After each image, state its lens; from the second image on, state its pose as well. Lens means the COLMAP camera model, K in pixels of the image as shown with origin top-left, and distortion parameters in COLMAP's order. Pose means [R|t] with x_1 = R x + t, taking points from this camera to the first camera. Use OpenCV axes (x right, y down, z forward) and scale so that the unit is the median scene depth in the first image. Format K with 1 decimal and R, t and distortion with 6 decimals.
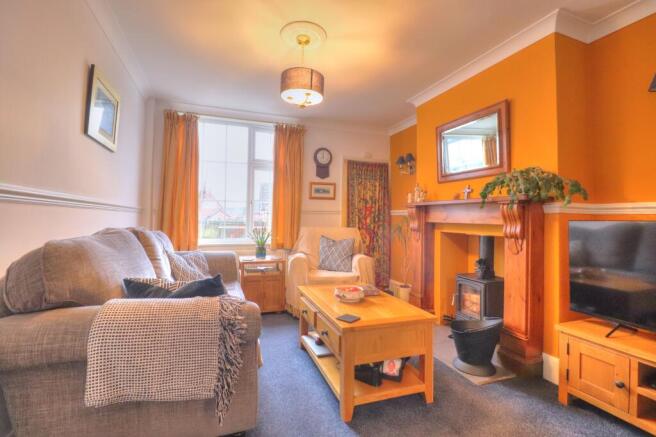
lens RADIAL K [[305.4, 0, 326.0], [0, 305.4, 214.0], [0, 0, 1]] dist [0.003040, -0.000015]
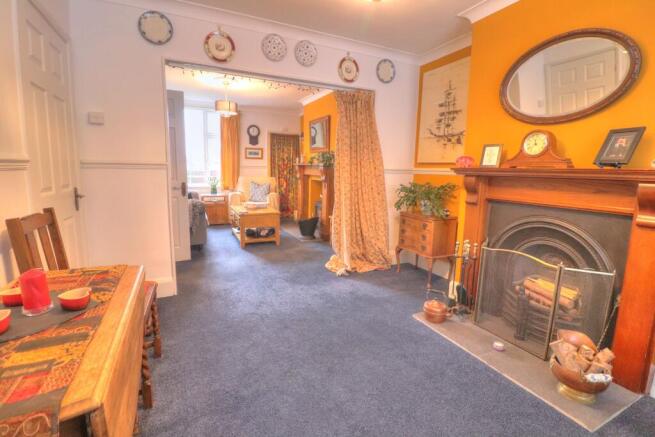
lens RADIAL K [[305.0, 0, 330.6], [0, 305.0, 215.4], [0, 0, 1]] dist [0.003040, -0.000015]
pose [[0.994030, -0.009107, 0.108722, 0.210333], [-0.009326, 0.985771, 0.167832, -0.028367], [-0.108703, -0.167844, 0.979802, -0.645928]]
